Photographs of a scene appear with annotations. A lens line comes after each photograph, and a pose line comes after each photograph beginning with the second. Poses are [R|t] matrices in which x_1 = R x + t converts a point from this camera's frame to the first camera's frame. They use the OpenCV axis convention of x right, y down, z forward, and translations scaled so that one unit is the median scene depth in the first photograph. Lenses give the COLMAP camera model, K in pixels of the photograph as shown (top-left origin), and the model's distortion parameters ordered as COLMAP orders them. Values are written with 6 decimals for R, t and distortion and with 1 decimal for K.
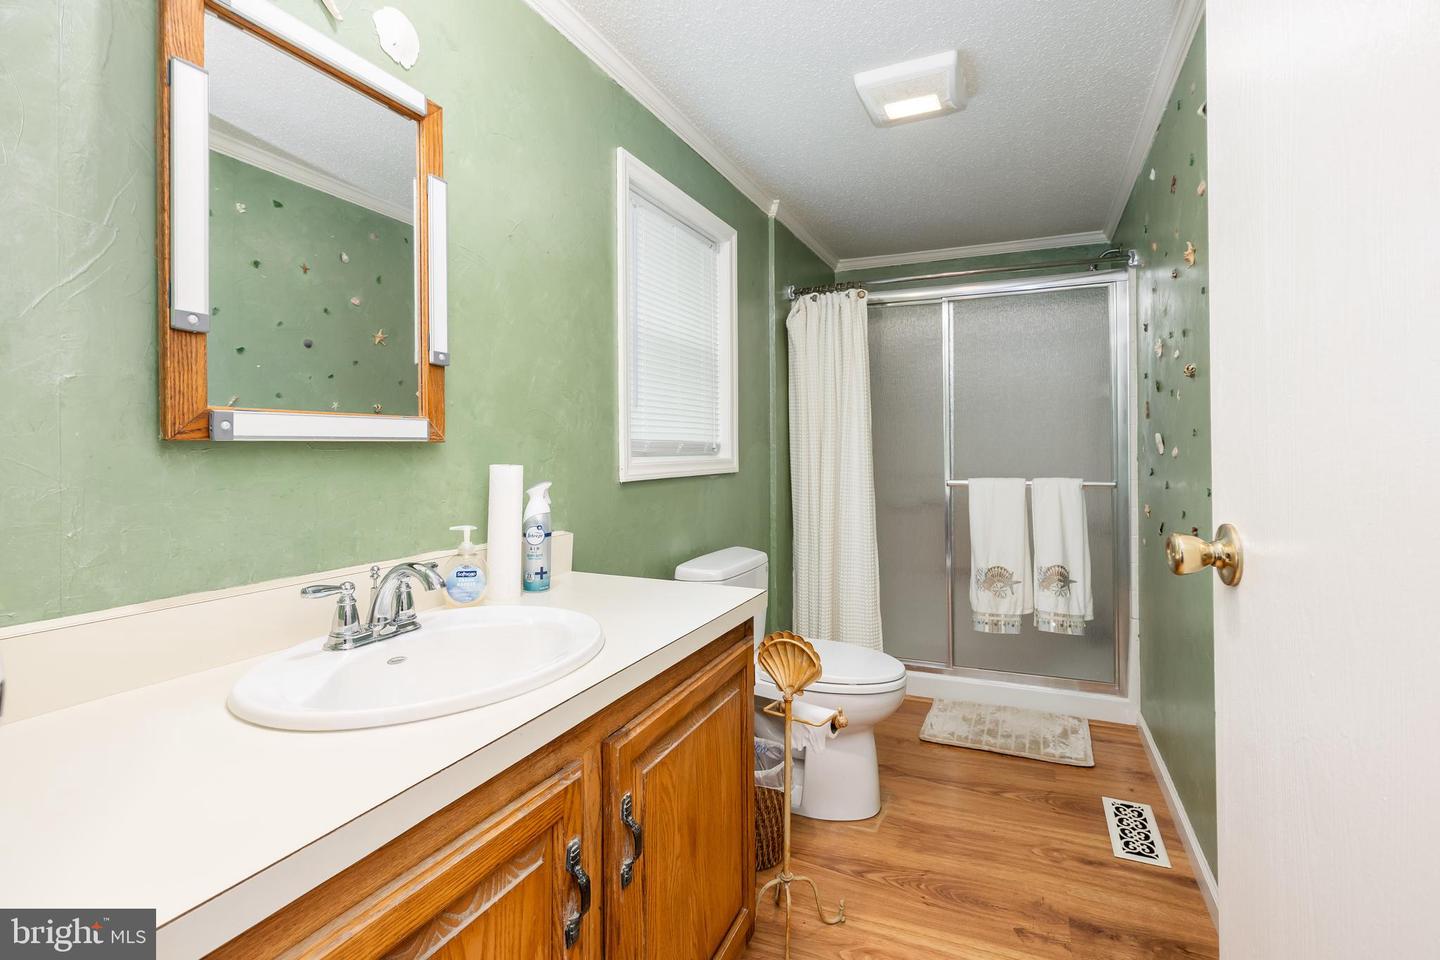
lens RADIAL K [[697.8, 0, 721.2], [0, 697.8, 440.7], [0, 0, 1]] dist [-0.001243, -0.000018]
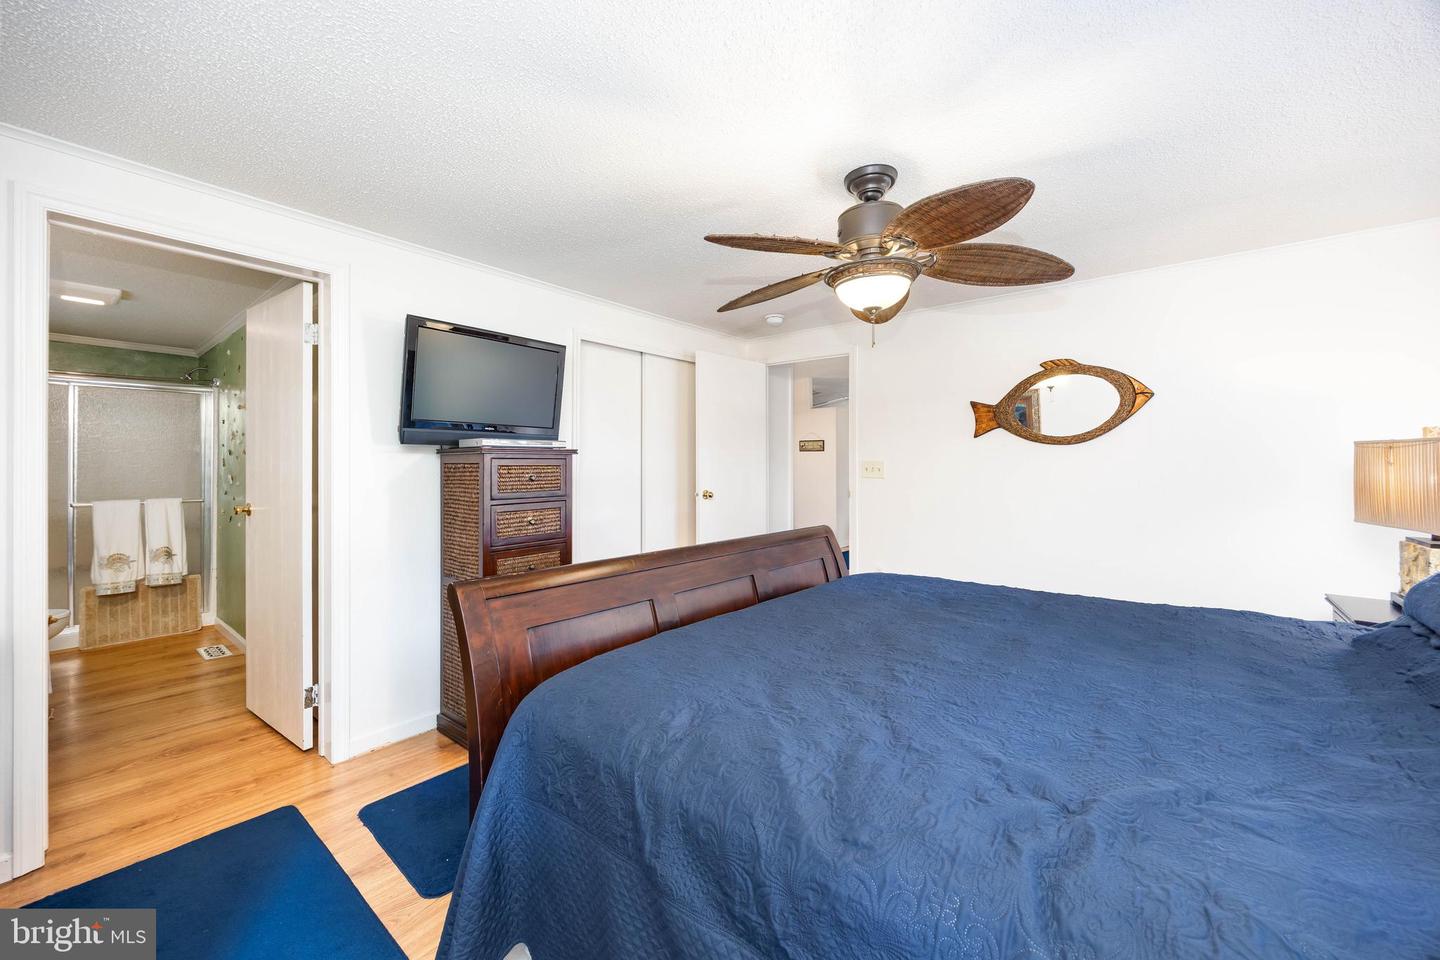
lens RADIAL K [[551.5, 0, 722.9], [0, 551.5, 463.7], [0, 0, 1]] dist [0.000238, 0.000150]
pose [[0.273840, 0.010368, 0.961719, -0.481346], [-0.008039, 0.999932, -0.008491, -0.033724], [-0.961742, -0.005406, 0.273904, -0.753055]]
